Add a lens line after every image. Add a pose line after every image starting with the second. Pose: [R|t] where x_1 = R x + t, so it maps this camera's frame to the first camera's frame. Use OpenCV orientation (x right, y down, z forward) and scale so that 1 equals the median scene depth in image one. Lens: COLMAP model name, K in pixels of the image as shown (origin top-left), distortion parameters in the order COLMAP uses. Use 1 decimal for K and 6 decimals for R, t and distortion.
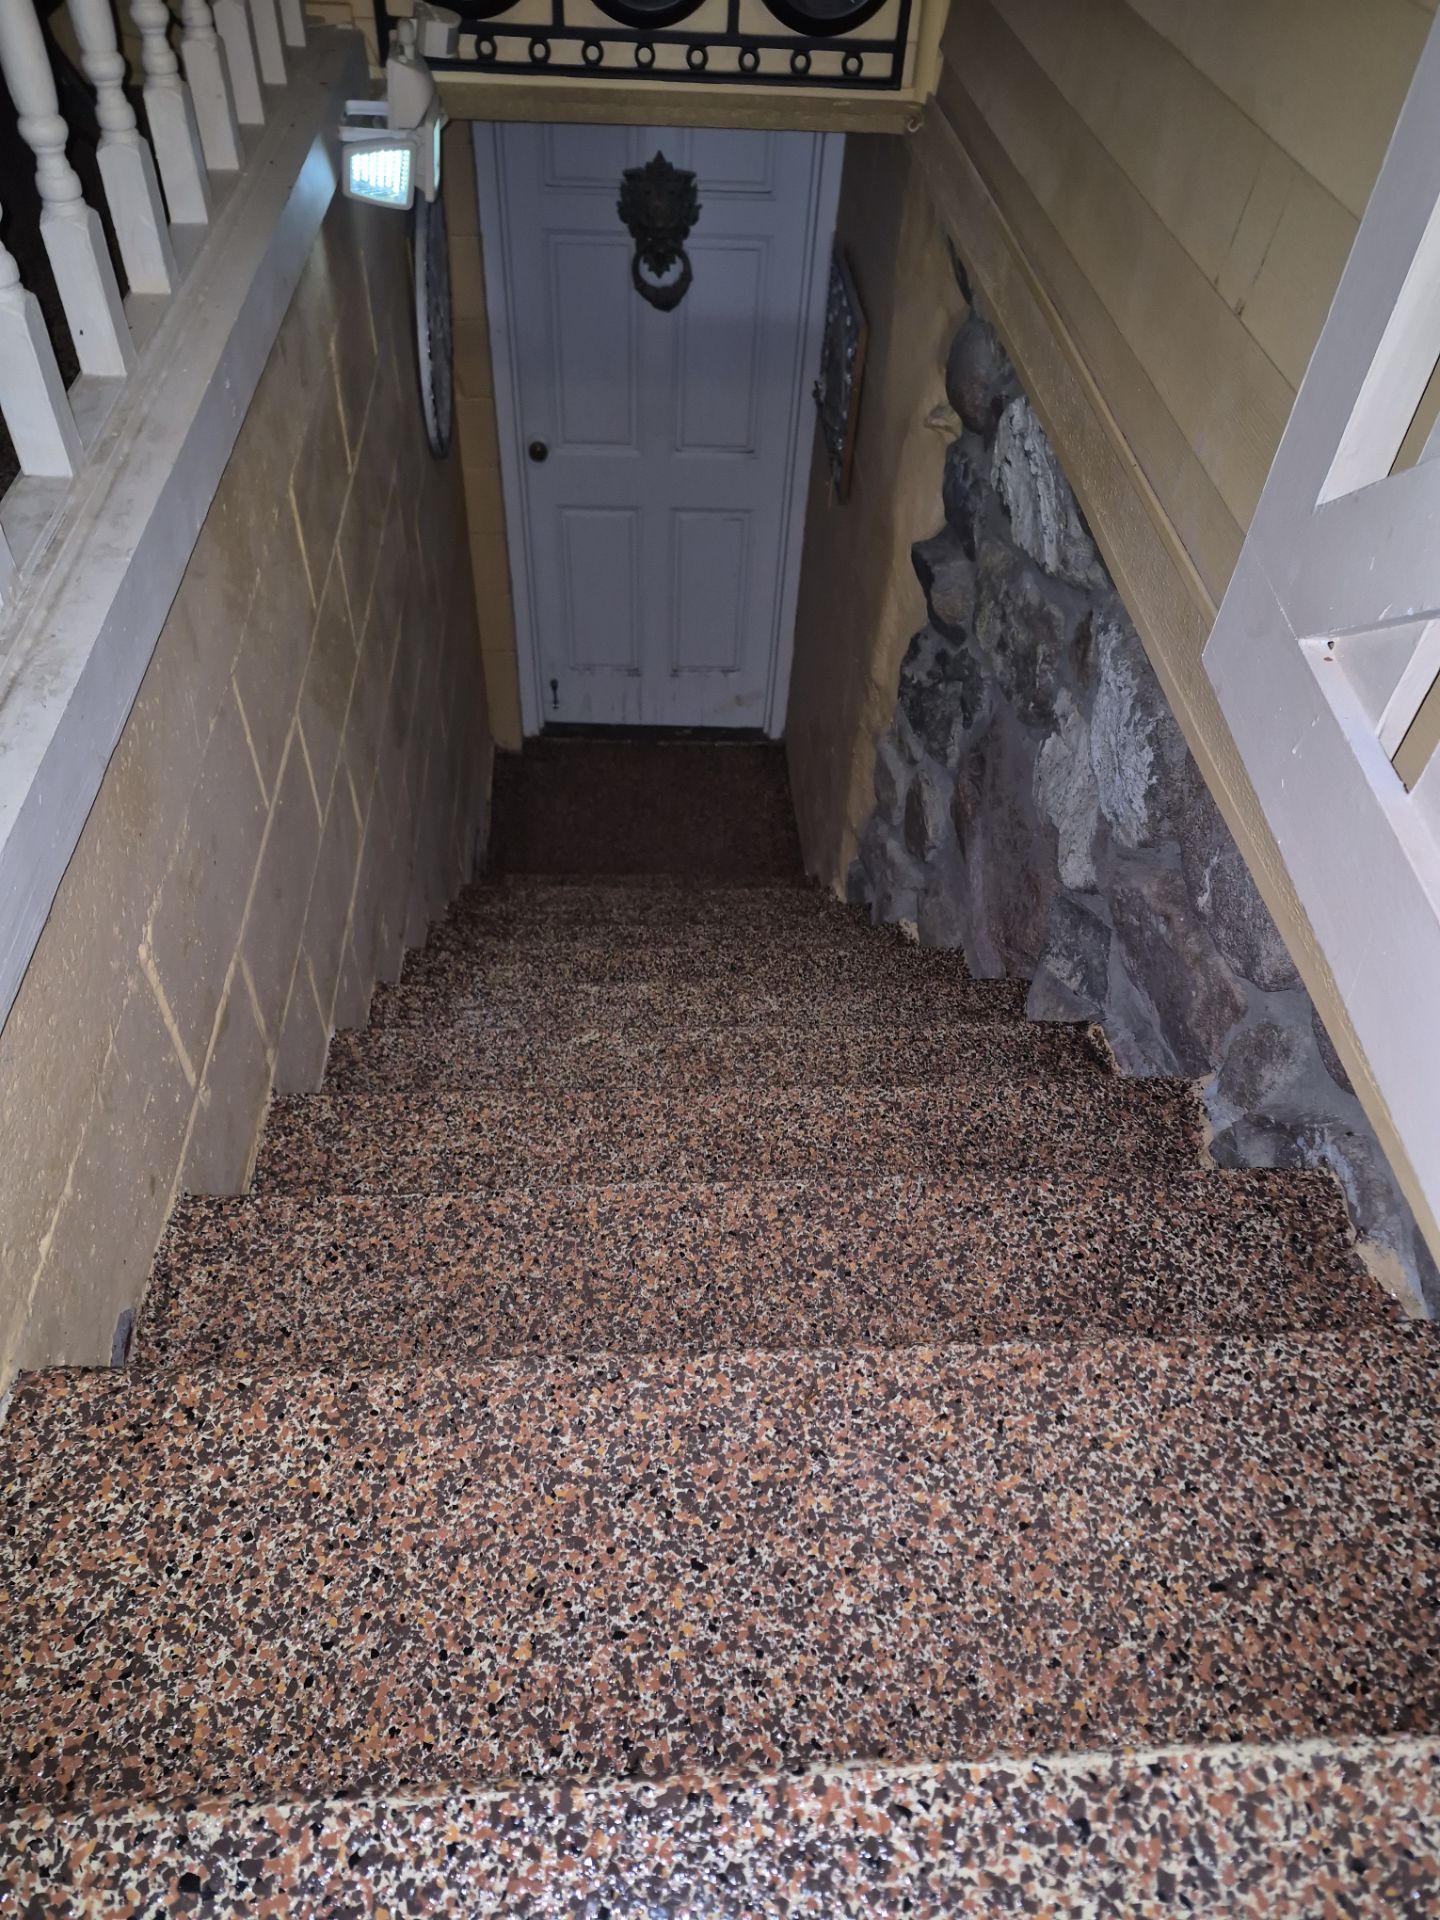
lens RADIAL K [[1360.8, 0, 717.5], [0, 1360.8, 925.7], [0, 0, 1]] dist [0.079968, -0.095485]
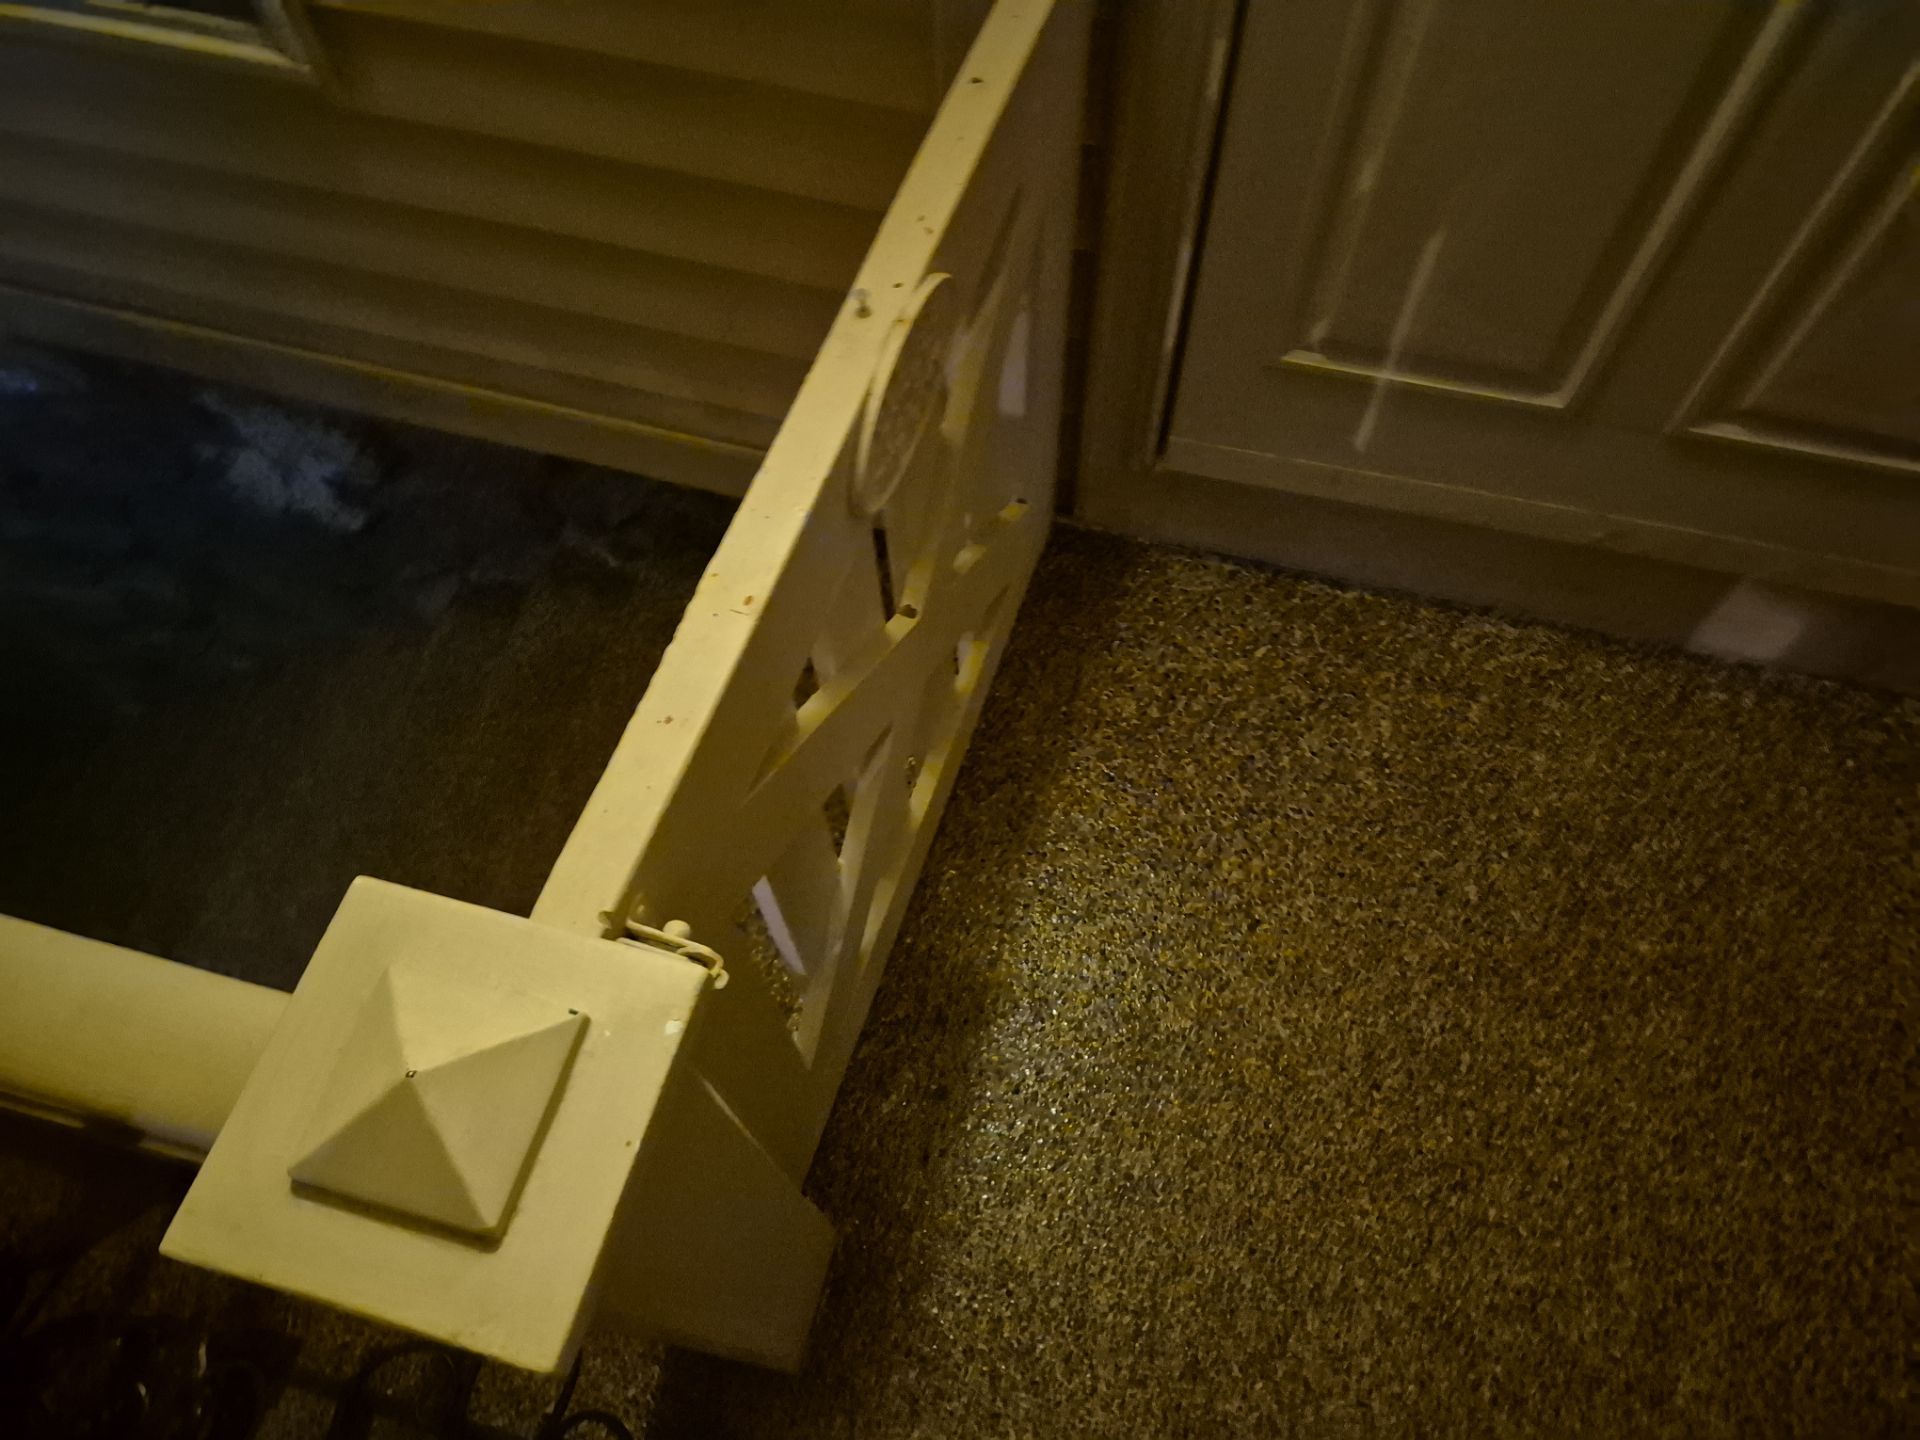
lens RADIAL K [[1360.8, 0, 1036.7], [0, 1360.8, 707.9], [0, 0, 1]] dist [0.079968, -0.095485]
pose [[0.301503, -0.861505, 0.408541, -0.394808], [0.683133, 0.494097, 0.537770, -0.361371], [-0.665150, 0.116949, 0.737494, -0.647839]]
